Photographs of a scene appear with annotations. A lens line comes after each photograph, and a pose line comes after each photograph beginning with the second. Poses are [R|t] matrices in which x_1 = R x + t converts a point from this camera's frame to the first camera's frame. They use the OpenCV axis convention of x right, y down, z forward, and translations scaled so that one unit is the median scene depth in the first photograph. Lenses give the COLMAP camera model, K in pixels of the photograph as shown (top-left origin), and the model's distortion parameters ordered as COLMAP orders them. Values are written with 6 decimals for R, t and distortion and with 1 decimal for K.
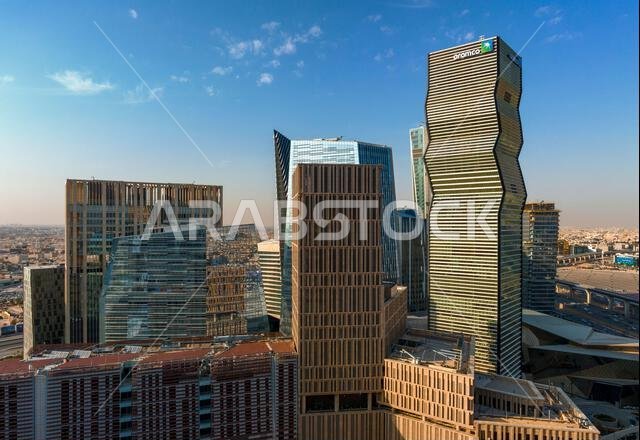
lens RADIAL K [[1297.4, 0, 320.0], [0, 1297.4, 220.0], [0, 0, 1]] dist [0.004599, 0.009787]
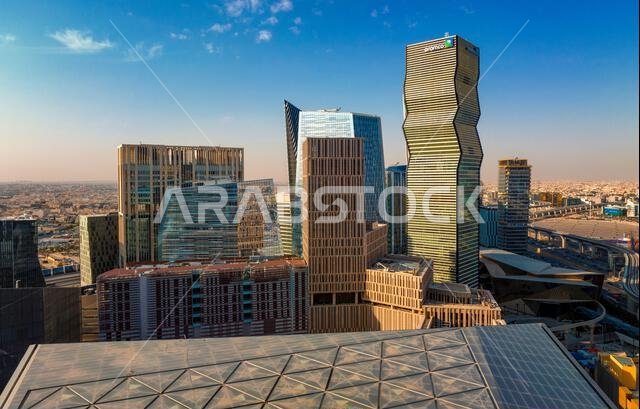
lens RADIAL K [[1300.6, 0, 320.0], [0, 1300.6, 204.5], [0, 0, 1]] dist [0.037520, 0.097015]
pose [[0.999972, -0.006201, -0.004076, 0.002311], [0.006291, 0.999725, 0.022600, -0.000373], [0.003934, -0.022625, 0.999736, -0.321880]]
